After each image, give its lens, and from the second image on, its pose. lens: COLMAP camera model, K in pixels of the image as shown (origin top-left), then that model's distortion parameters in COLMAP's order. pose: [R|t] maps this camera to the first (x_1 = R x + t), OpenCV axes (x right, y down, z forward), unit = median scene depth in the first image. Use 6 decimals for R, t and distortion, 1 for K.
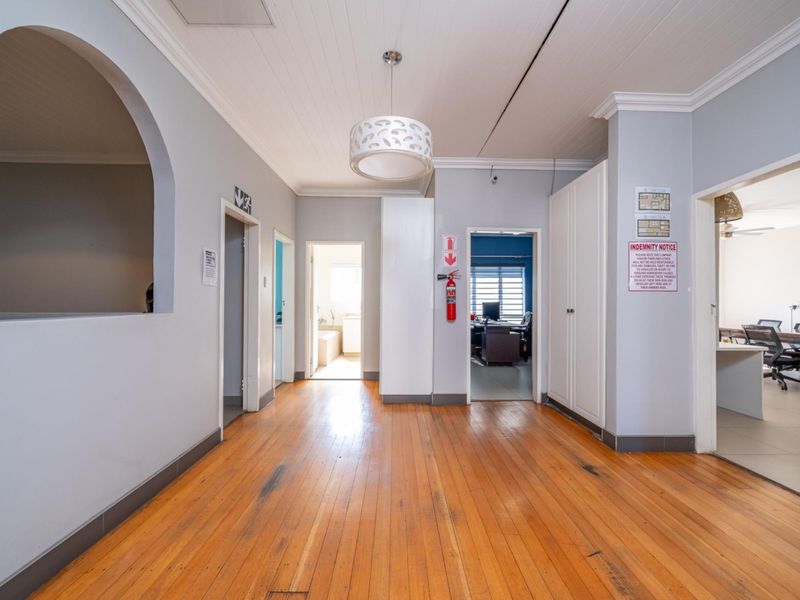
lens RADIAL K [[355.9, 0, 402.3], [0, 355.9, 298.9], [0, 0, 1]] dist [-0.001640, 0.001379]
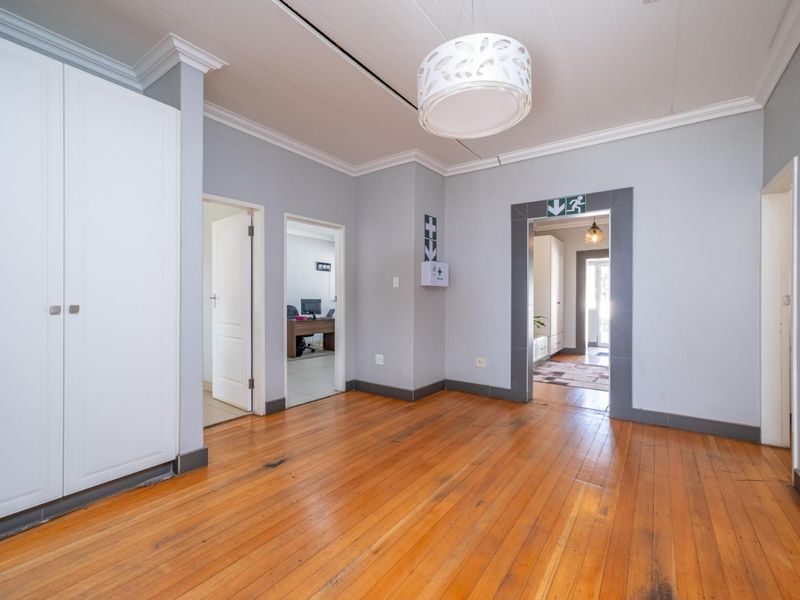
lens RADIAL K [[355.9, 0, 400.5], [0, 355.9, 301.5], [0, 0, 1]] dist [-0.001640, 0.001379]
pose [[-0.799206, -0.008667, 0.600995, -0.409410], [-0.012194, 0.999924, -0.001795, 0.030770], [-0.600934, -0.008763, -0.799251, 1.905471]]
